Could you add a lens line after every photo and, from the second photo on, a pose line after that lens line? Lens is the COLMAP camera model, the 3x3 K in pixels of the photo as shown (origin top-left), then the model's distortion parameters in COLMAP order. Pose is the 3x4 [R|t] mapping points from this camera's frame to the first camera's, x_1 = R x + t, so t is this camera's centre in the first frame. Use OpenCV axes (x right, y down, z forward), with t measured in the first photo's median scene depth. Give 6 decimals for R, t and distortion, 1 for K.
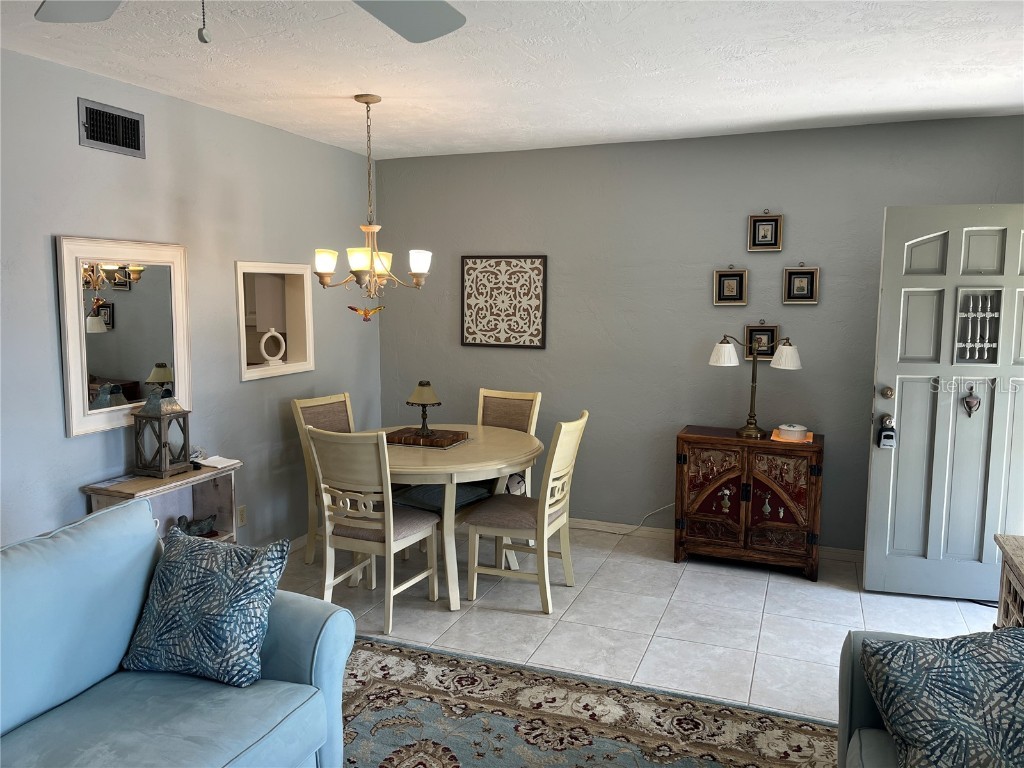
lens RADIAL K [[773.4, 0, 513.0], [0, 773.4, 382.4], [0, 0, 1]] dist [0.058888, -0.076197]
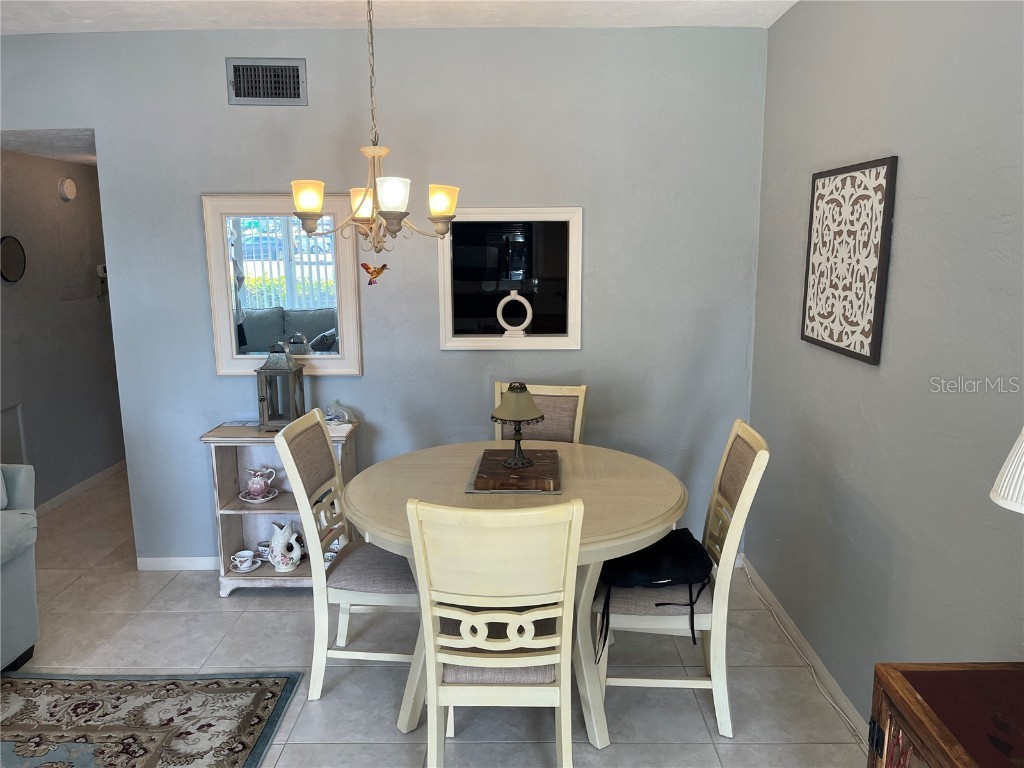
lens RADIAL K [[773.4, 0, 511.6], [0, 773.4, 383.7], [0, 0, 1]] dist [0.058888, -0.076197]
pose [[0.349876, 0.158527, -0.923285, 0.443288], [-0.108626, 0.985795, 0.128097, -0.076676], [0.930477, 0.055475, 0.362127, 0.712704]]
